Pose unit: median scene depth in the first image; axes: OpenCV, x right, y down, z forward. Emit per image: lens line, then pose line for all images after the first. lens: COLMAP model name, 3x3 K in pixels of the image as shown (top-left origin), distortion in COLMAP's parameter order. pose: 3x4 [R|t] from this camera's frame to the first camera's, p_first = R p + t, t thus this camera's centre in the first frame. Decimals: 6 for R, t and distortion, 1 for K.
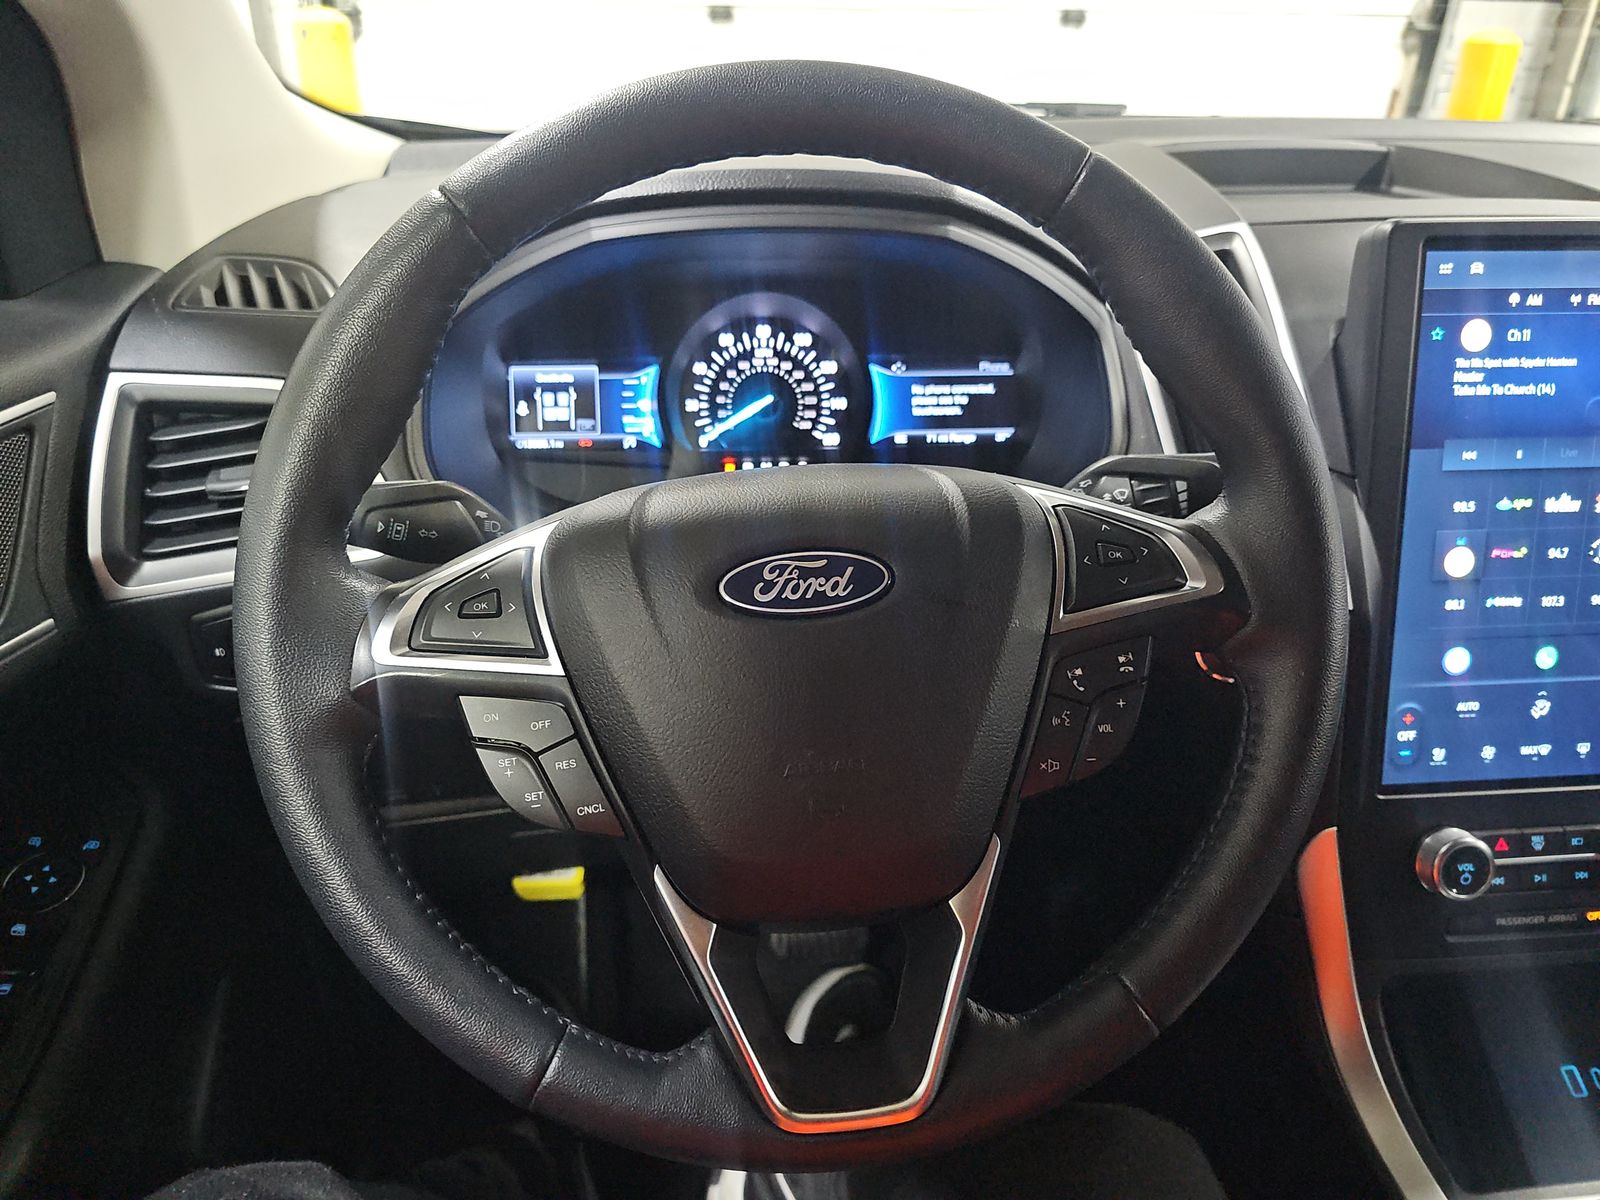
lens RADIAL K [[1068.2, 0, 800.0], [0, 1068.2, 600.0], [0, 0, 1]] dist [0.049824, -0.053091]
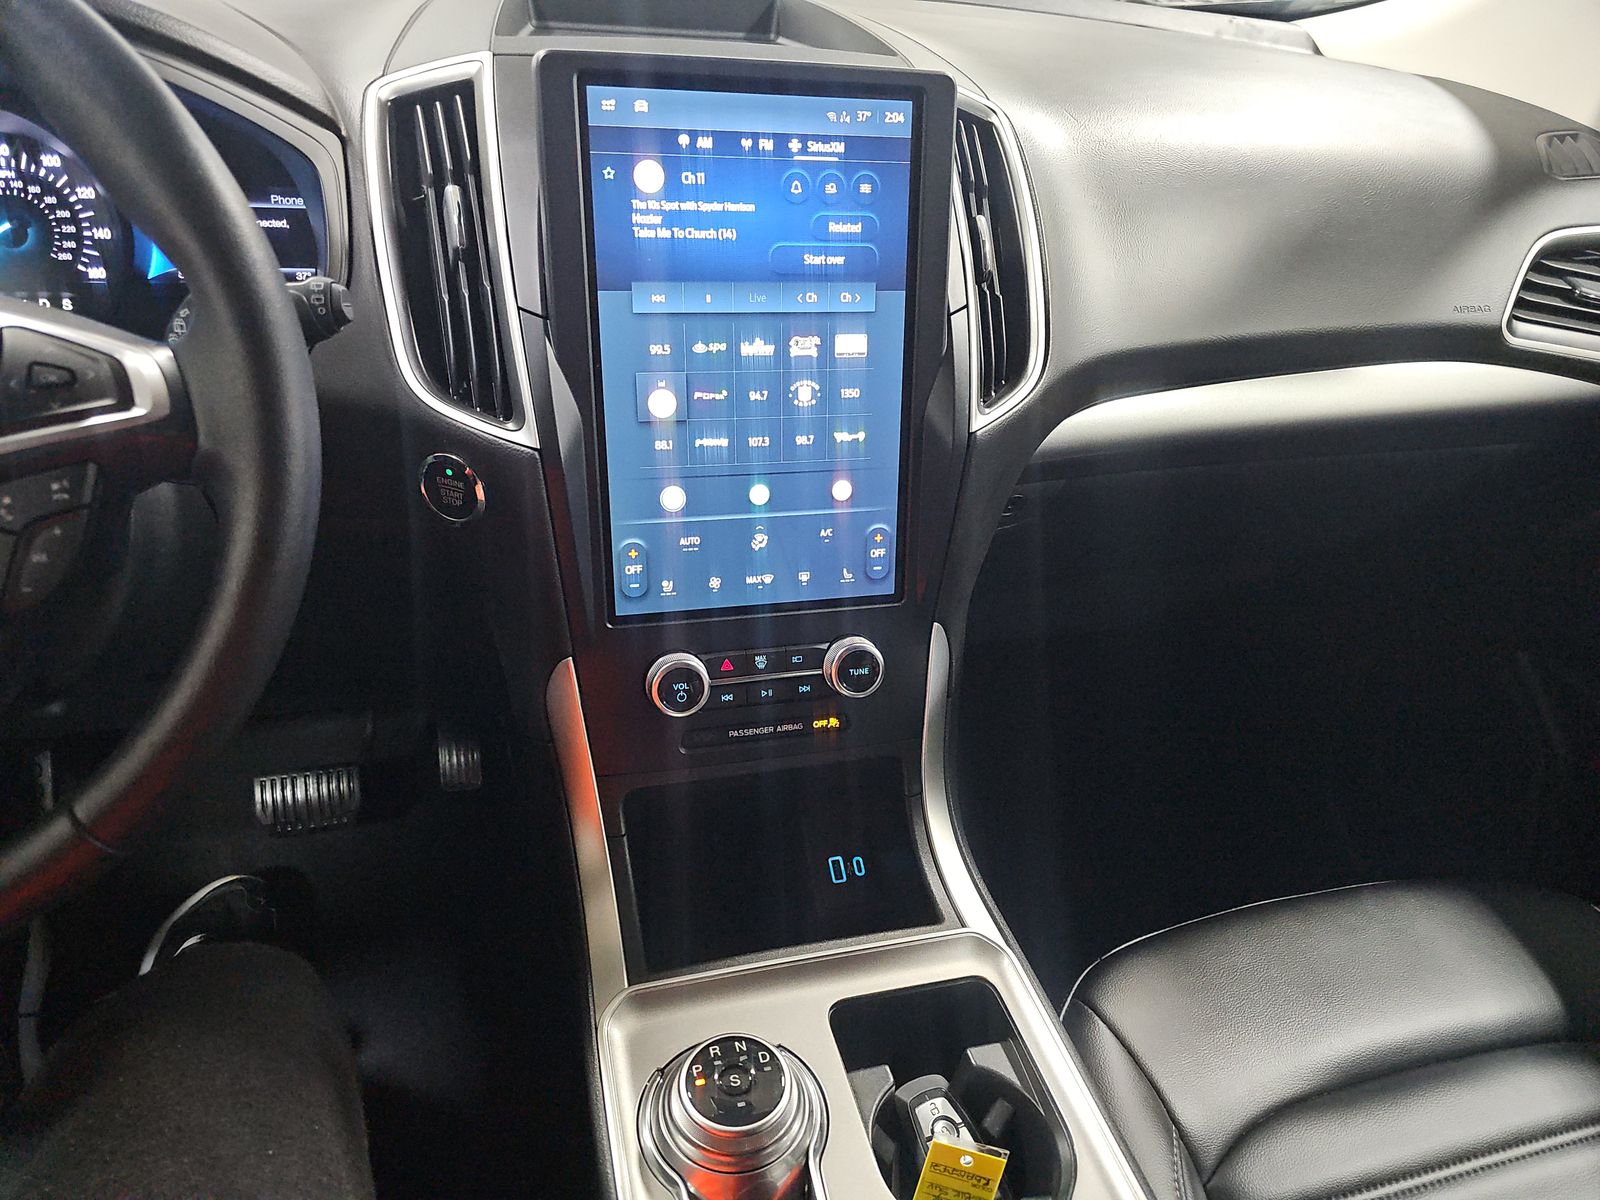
lens RADIAL K [[1036.8, 0, 800.0], [0, 1036.8, 600.0], [0, 0, 1]] dist [0.069262, -0.062085]
pose [[0.984326, -0.033254, 0.173196, 0.470405], [0.012743, 0.992906, 0.118220, 0.031200], [-0.175899, -0.114160, 0.977766, -0.035262]]
